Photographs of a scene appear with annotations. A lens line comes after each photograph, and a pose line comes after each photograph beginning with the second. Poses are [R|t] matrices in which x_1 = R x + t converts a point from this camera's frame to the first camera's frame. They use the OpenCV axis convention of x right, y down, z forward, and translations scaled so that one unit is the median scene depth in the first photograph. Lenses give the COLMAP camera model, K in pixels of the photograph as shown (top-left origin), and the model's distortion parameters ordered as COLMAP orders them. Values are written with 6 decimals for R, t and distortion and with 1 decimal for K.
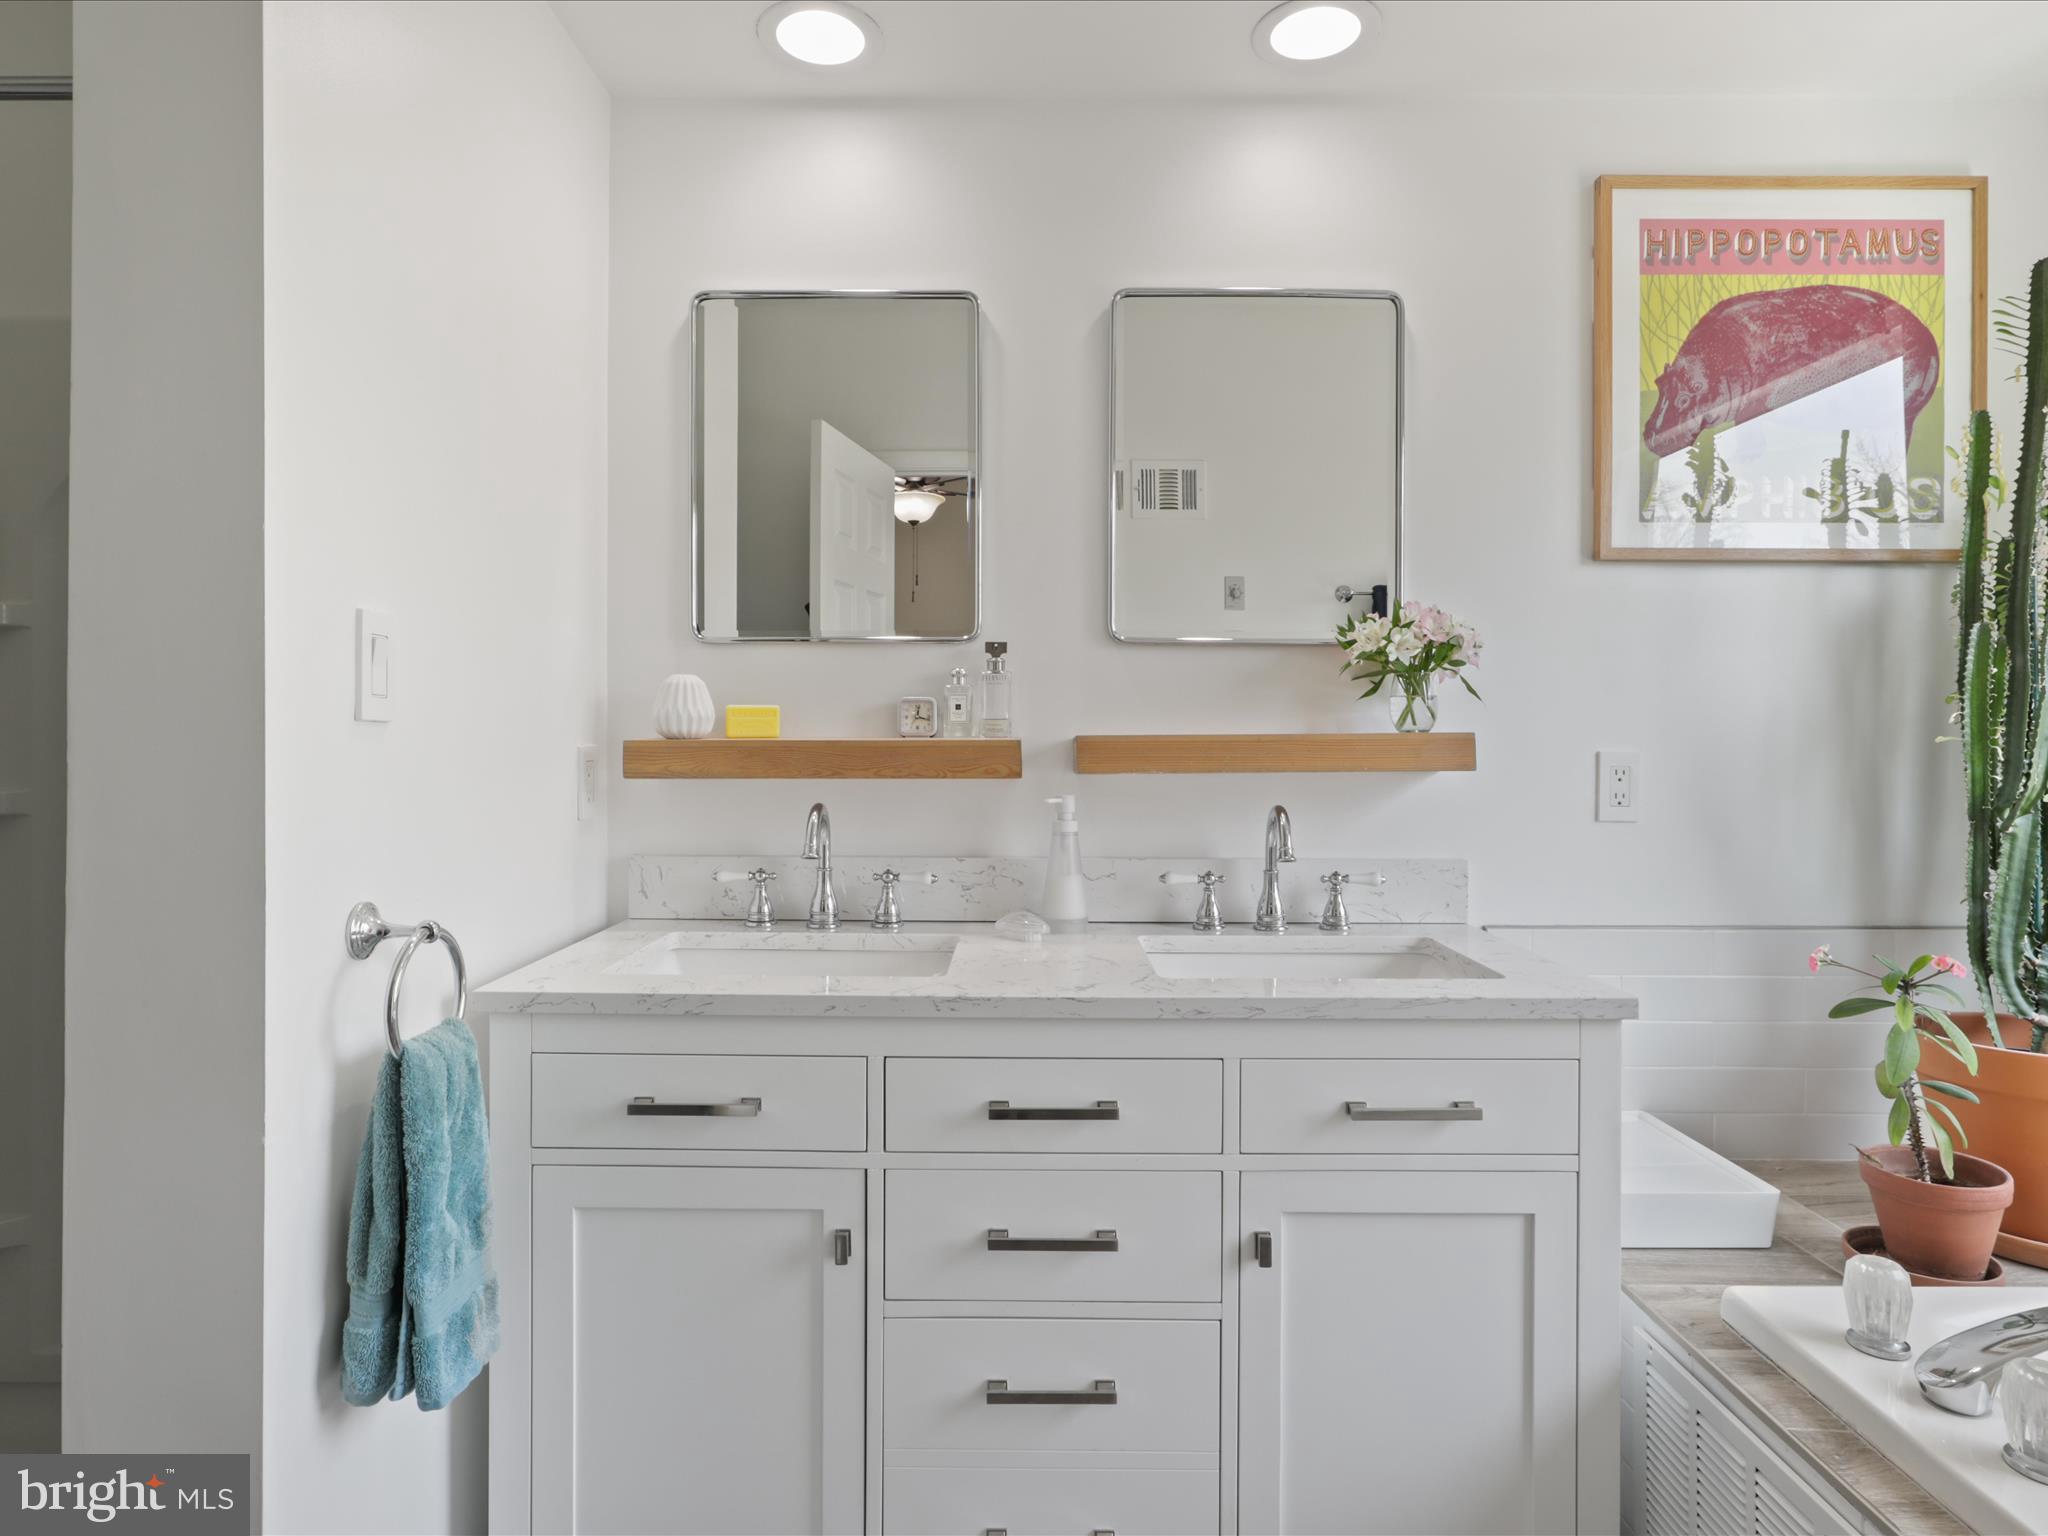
lens RADIAL K [[1149.9, 0, 1021.4], [0, 1149.9, 745.5], [0, 0, 1]] dist [-0.017710, 0.010623]
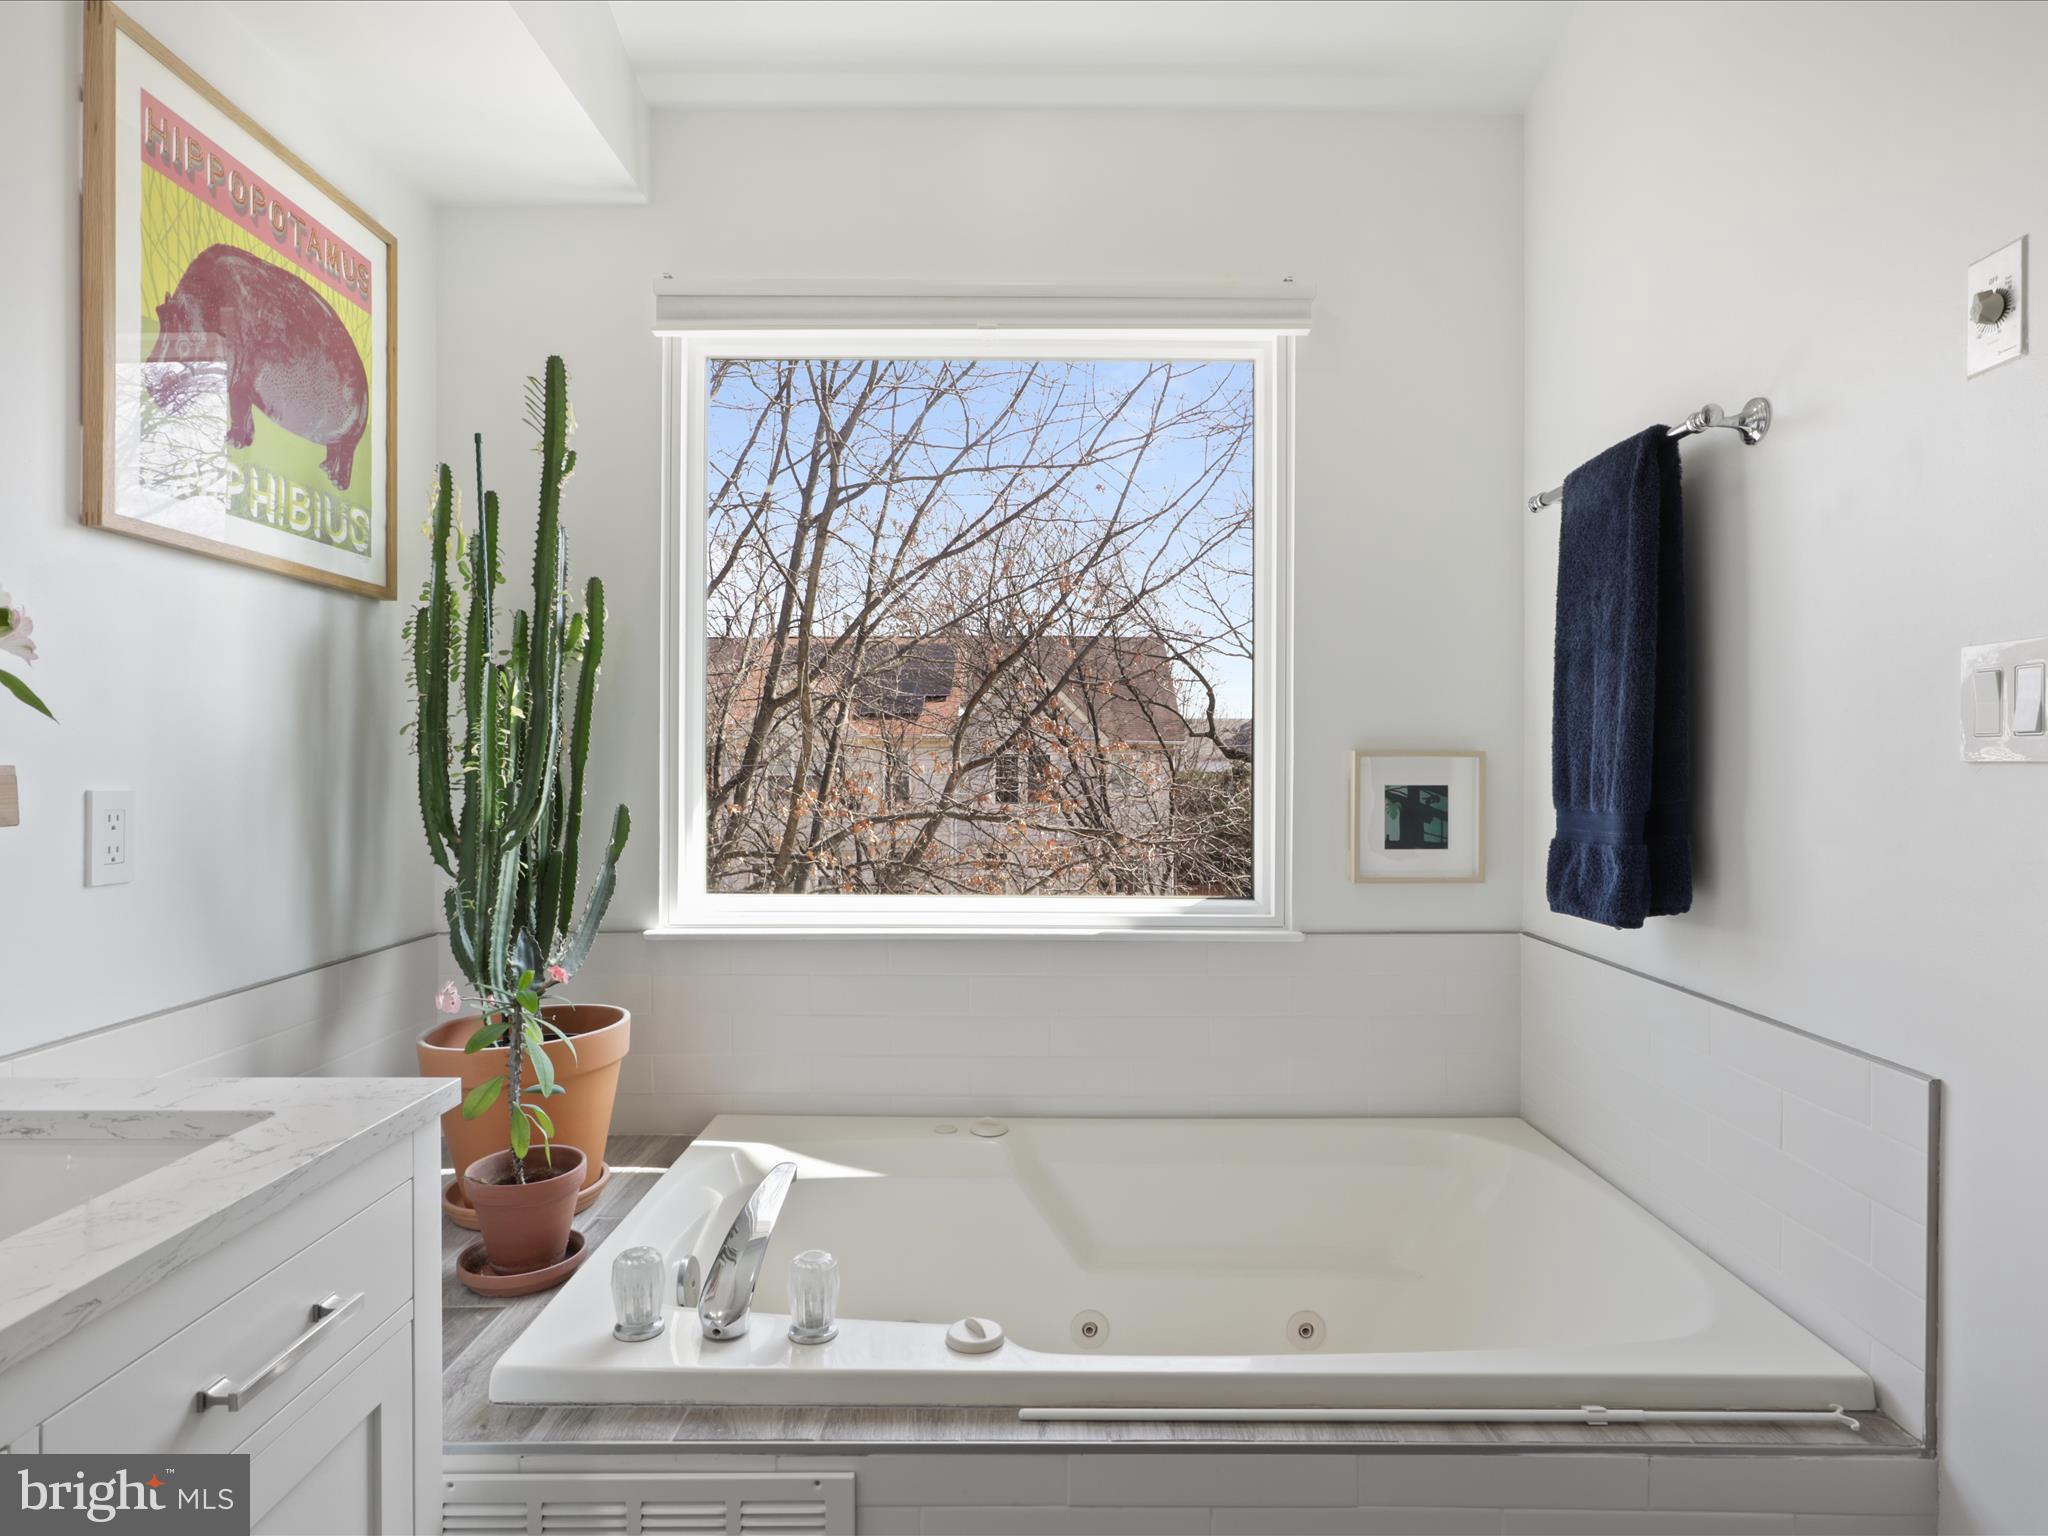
lens RADIAL K [[1149.9, 0, 1023.1], [0, 1149.9, 773.5], [0, 0, 1]] dist [-0.017710, 0.010623]
pose [[0.012464, -0.014019, 0.999824, -0.215035], [0.011098, 0.999842, 0.013881, -0.009197], [-0.999861, 0.010923, 0.012618, 0.408335]]
